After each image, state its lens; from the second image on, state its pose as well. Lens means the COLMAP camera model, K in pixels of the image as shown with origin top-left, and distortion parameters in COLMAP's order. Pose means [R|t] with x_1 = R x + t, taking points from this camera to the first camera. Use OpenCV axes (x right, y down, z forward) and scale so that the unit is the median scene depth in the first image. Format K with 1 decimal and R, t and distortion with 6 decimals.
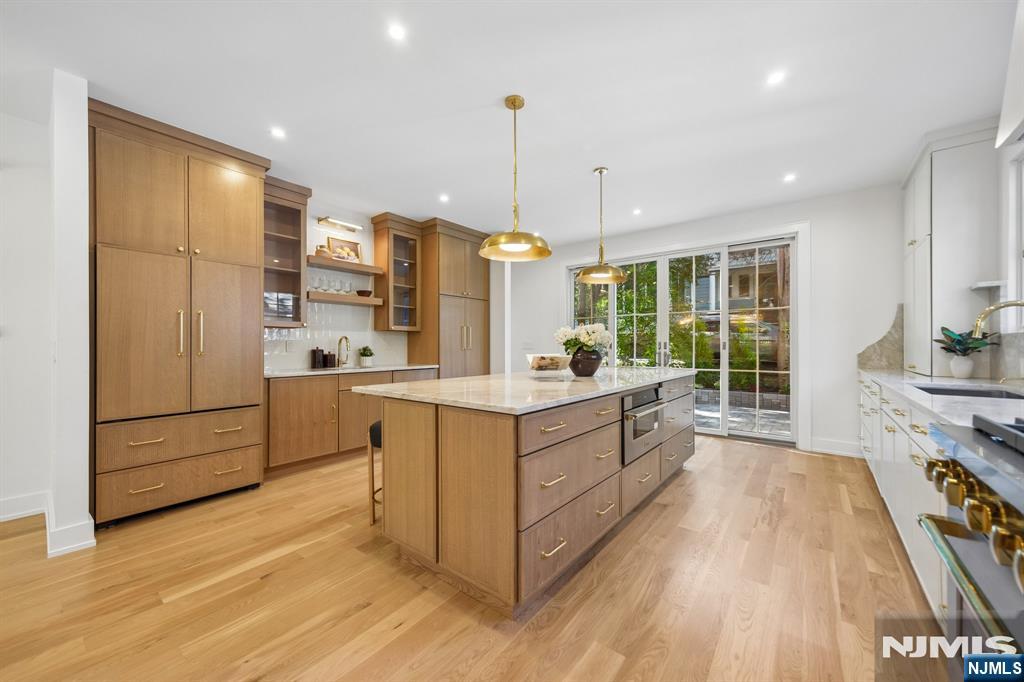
lens RADIAL K [[381.3, 0, 507.8], [0, 381.3, 342.2], [0, 0, 1]] dist [0.001466, 0.000097]
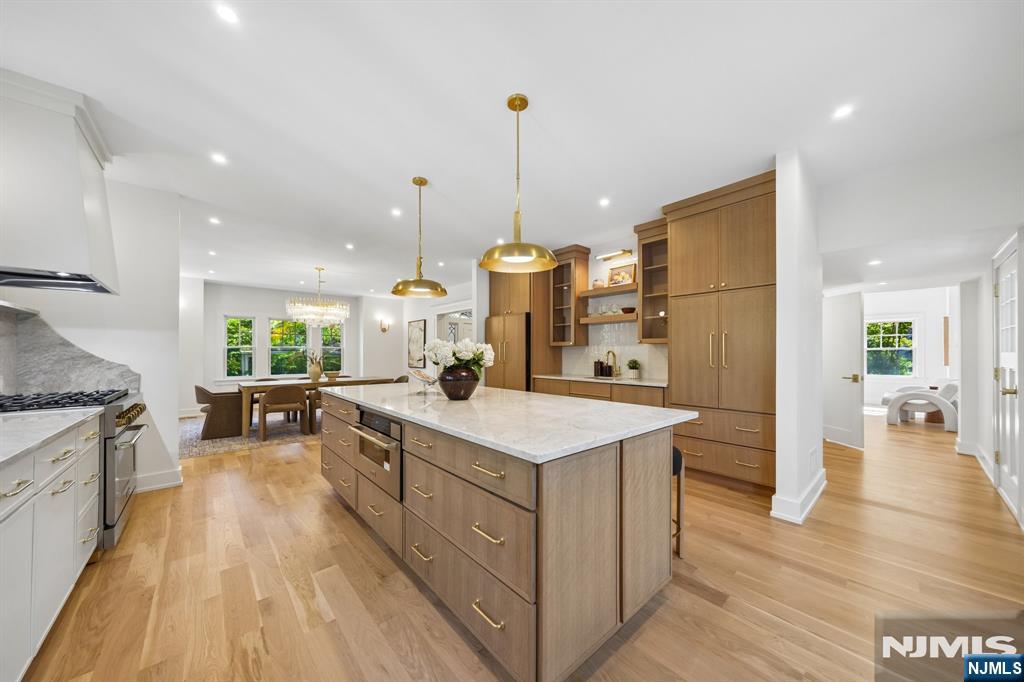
lens RADIAL K [[349.0, 0, 510.9], [0, 349.0, 349.1], [0, 0, 1]] dist [-0.007267, 0.000035]
pose [[-0.171920, -0.013546, -0.985018, 0.628681], [0.002817, 0.999895, -0.014242, -0.005535], [0.985107, -0.005223, -0.171863, 0.819293]]
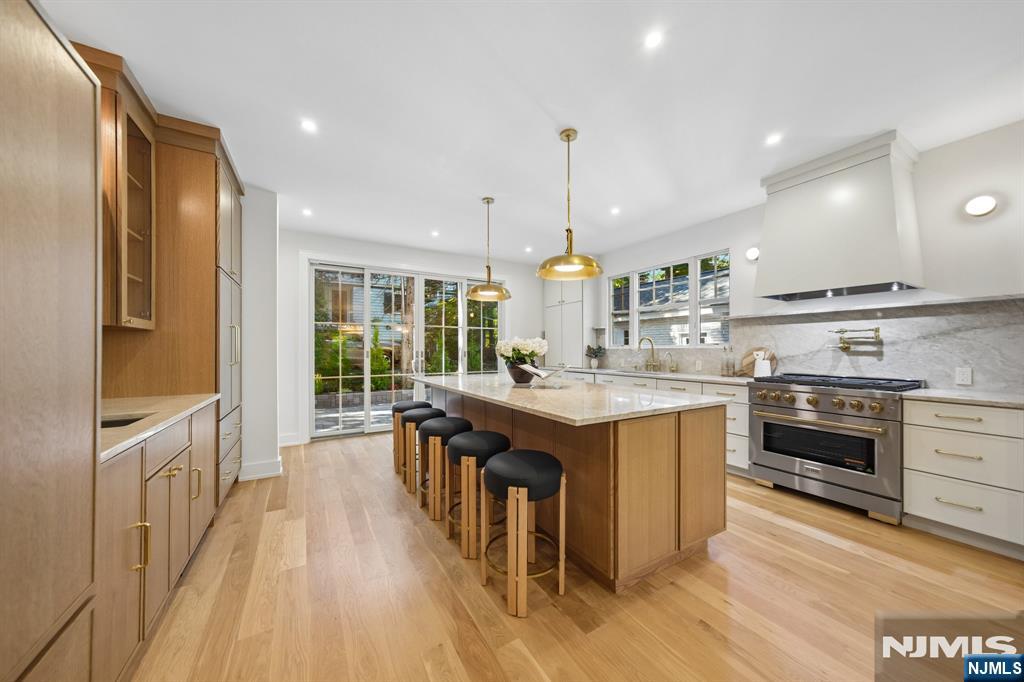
lens RADIAL K [[349.0, 0, 514.2], [0, 349.0, 348.3], [0, 0, 1]] dist [-0.007267, 0.000035]
pose [[0.354479, 0.006399, 0.935042, -0.516005], [-0.005005, 0.999975, -0.004946, -0.005648], [-0.935051, -0.002926, 0.354502, 0.425256]]
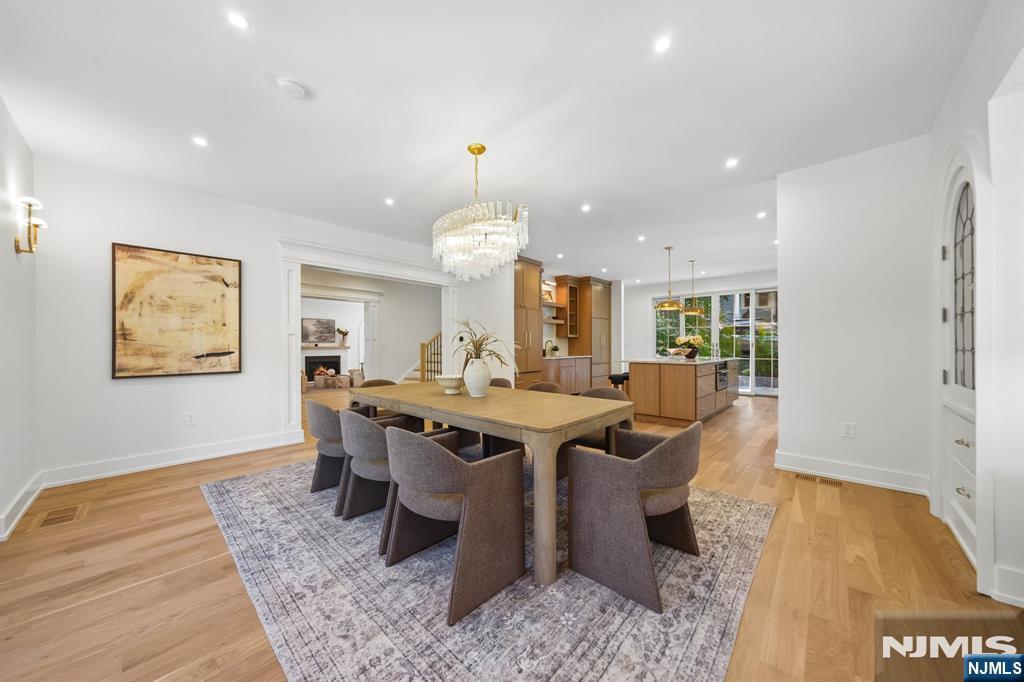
lens RADIAL K [[349.0, 0, 518.1], [0, 349.0, 341.0], [0, 0, 1]] dist [-0.007267, 0.000035]
pose [[0.997392, -0.002119, -0.072144, -0.427858], [0.001881, 0.999993, -0.003364, -0.006980], [0.072150, 0.003220, 0.997389, -0.735631]]
